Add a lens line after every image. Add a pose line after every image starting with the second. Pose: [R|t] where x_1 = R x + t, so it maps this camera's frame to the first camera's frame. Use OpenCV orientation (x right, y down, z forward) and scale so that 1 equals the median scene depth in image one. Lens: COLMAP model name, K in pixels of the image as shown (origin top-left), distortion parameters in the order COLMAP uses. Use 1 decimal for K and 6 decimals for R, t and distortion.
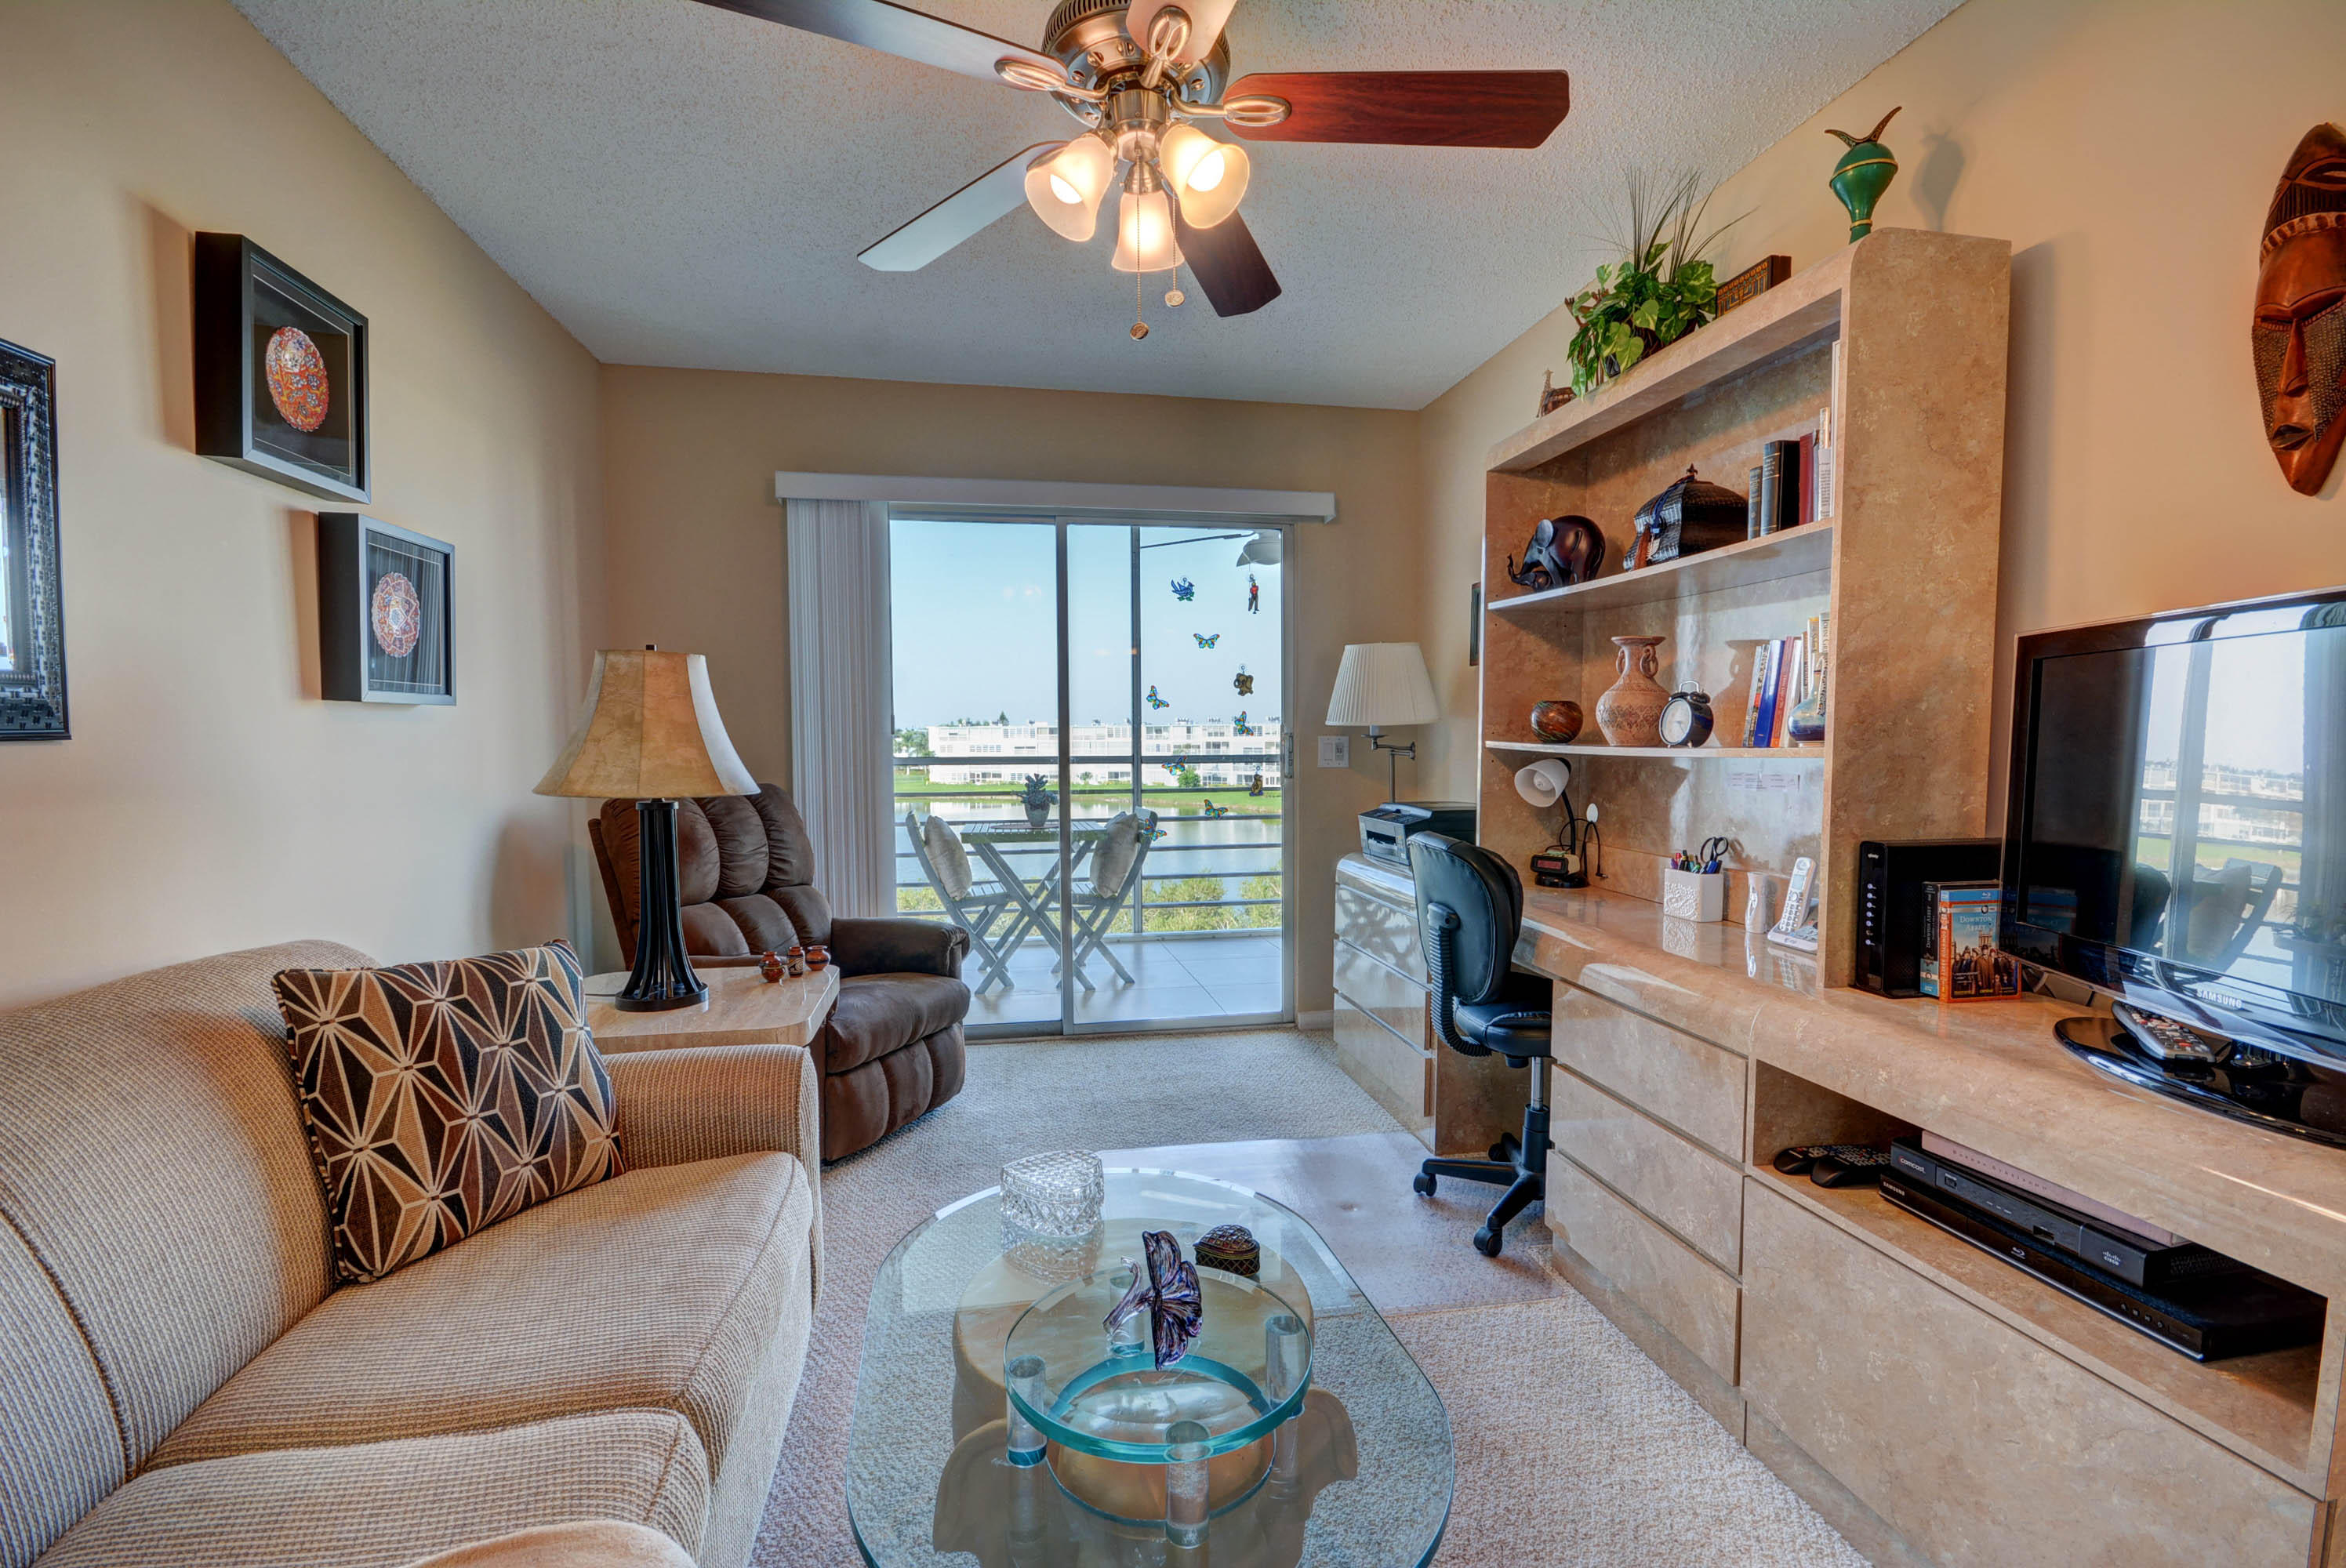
lens RADIAL K [[1034.5, 0, 1172.3], [0, 1034.5, 788.9], [0, 0, 1]] dist [-0.004050, 0.000353]
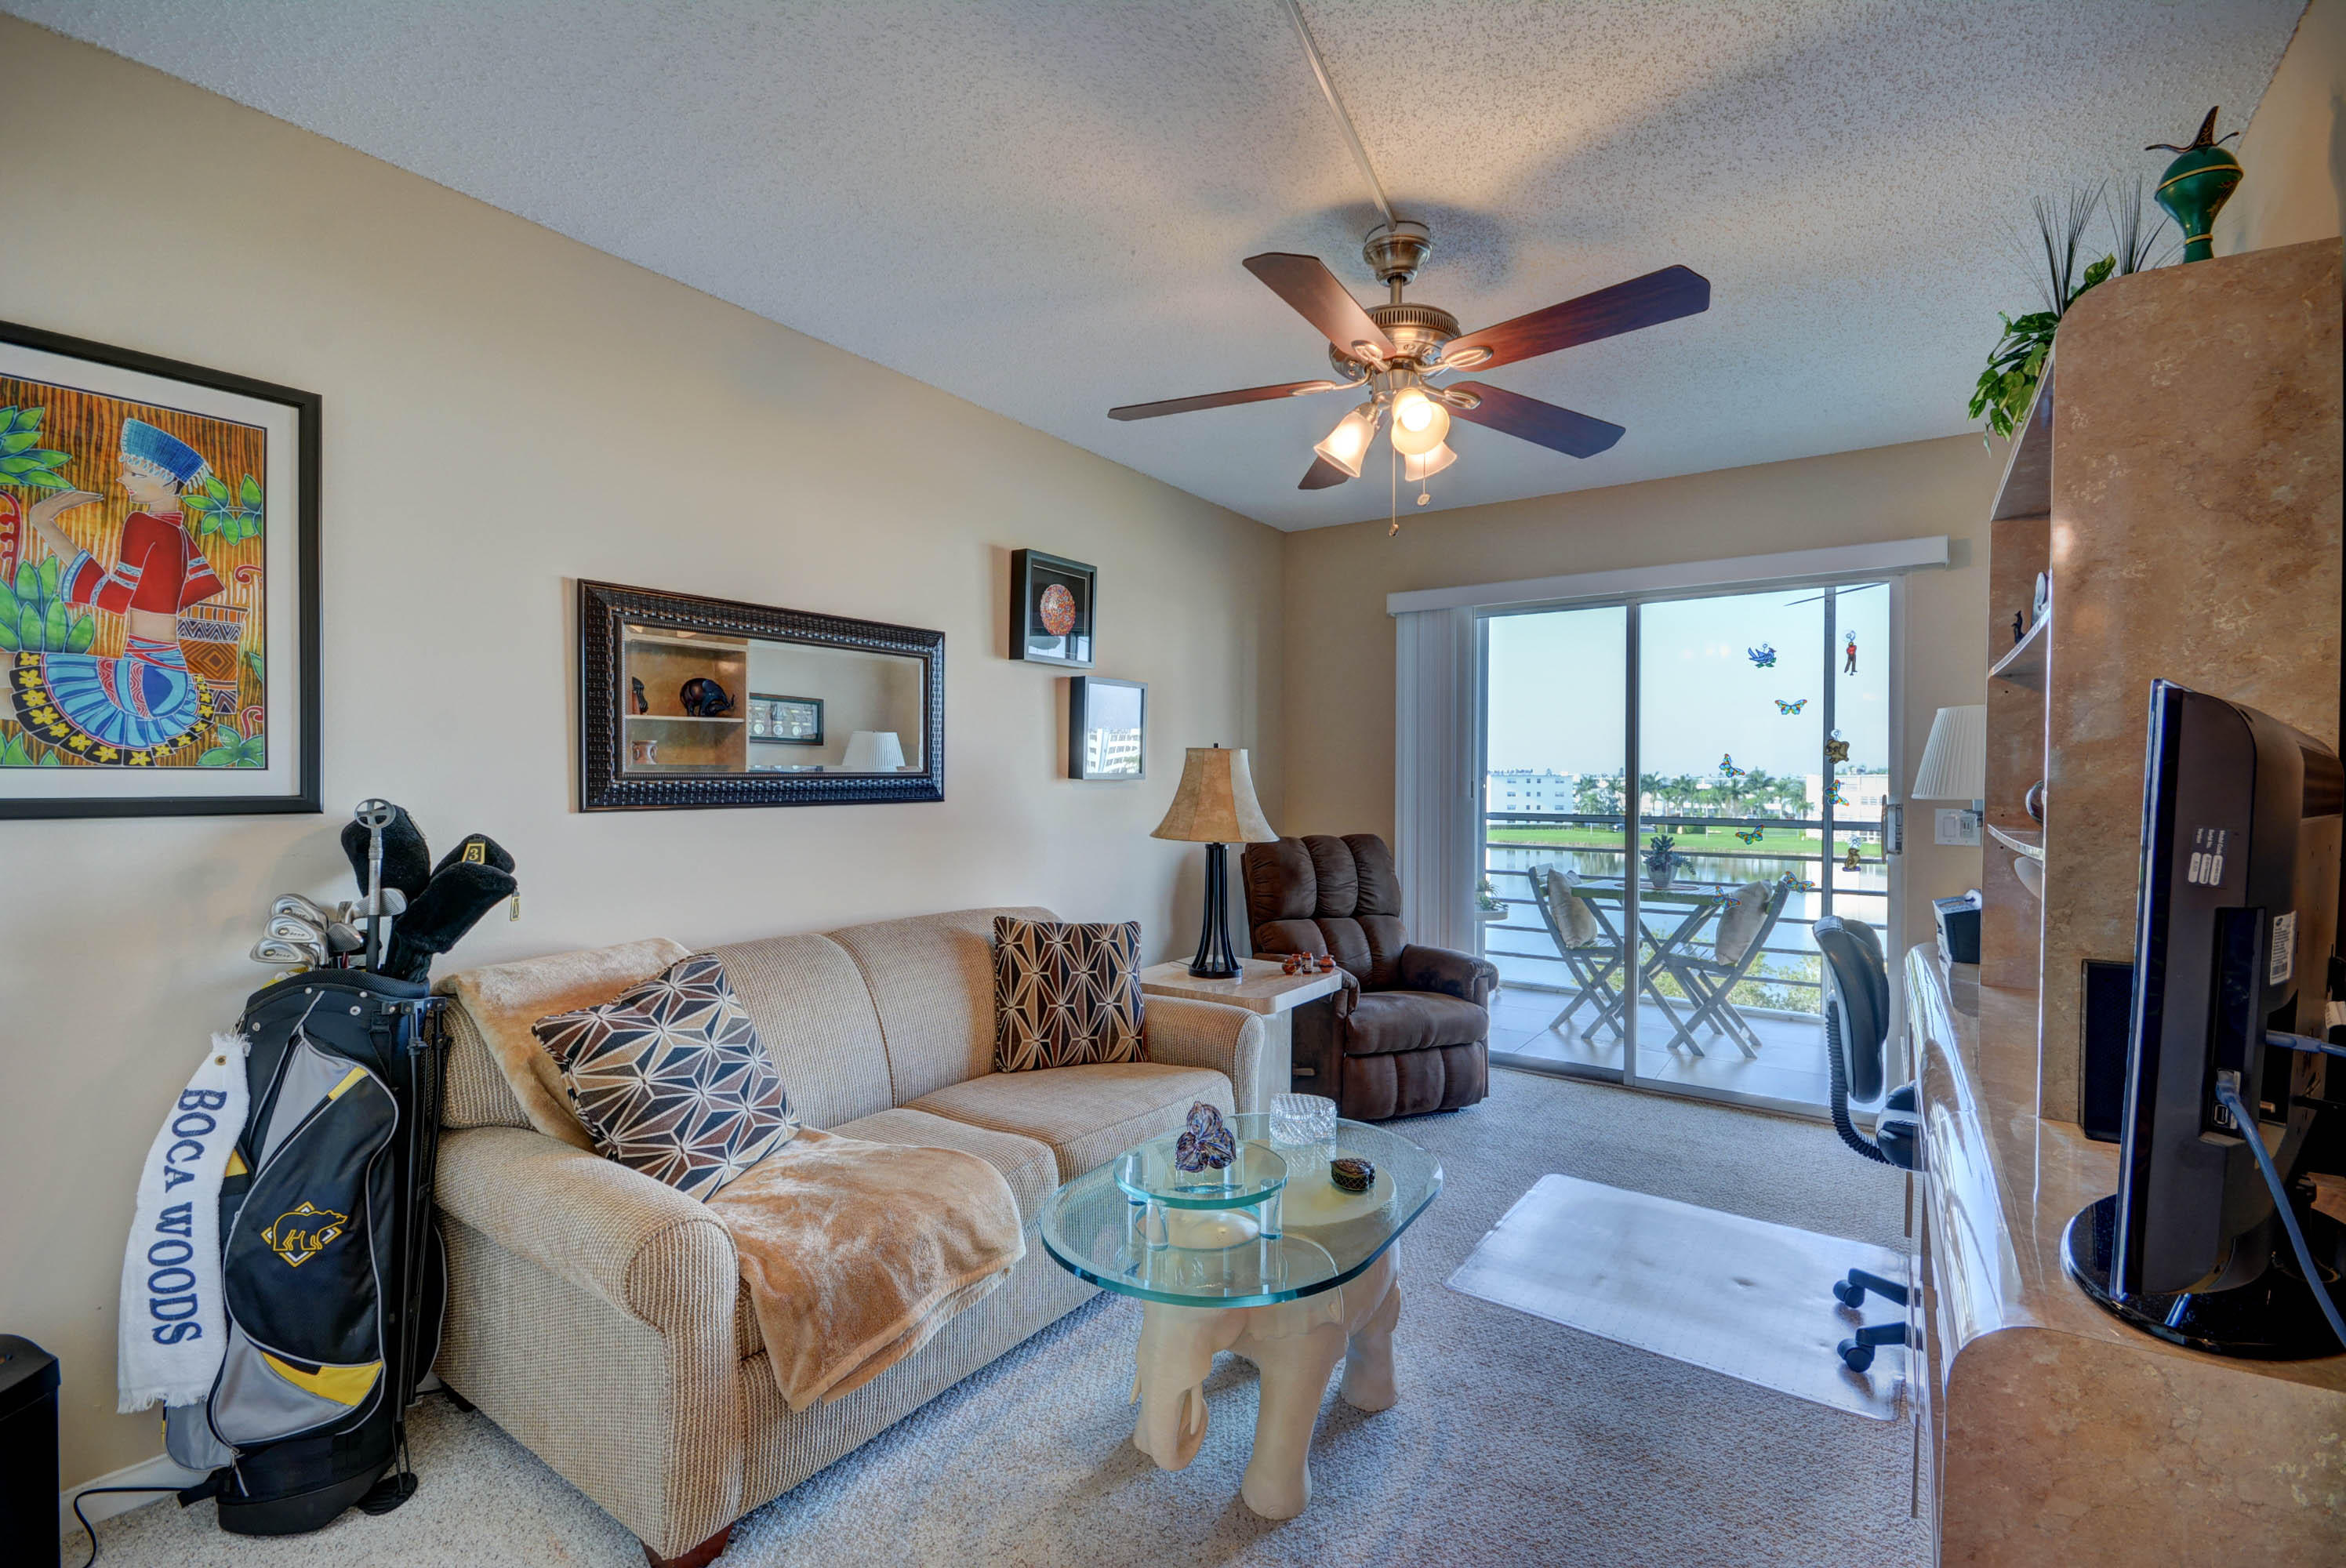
lens RADIAL K [[1034.5, 0, 1172.0], [0, 1034.5, 791.0], [0, 0, 1]] dist [-0.004050, 0.000353]
pose [[0.703234, 0.016099, -0.710776, 0.616853], [-0.046642, 0.998635, -0.023528, -0.029793], [0.709427, 0.049697, 0.703025, -0.158013]]
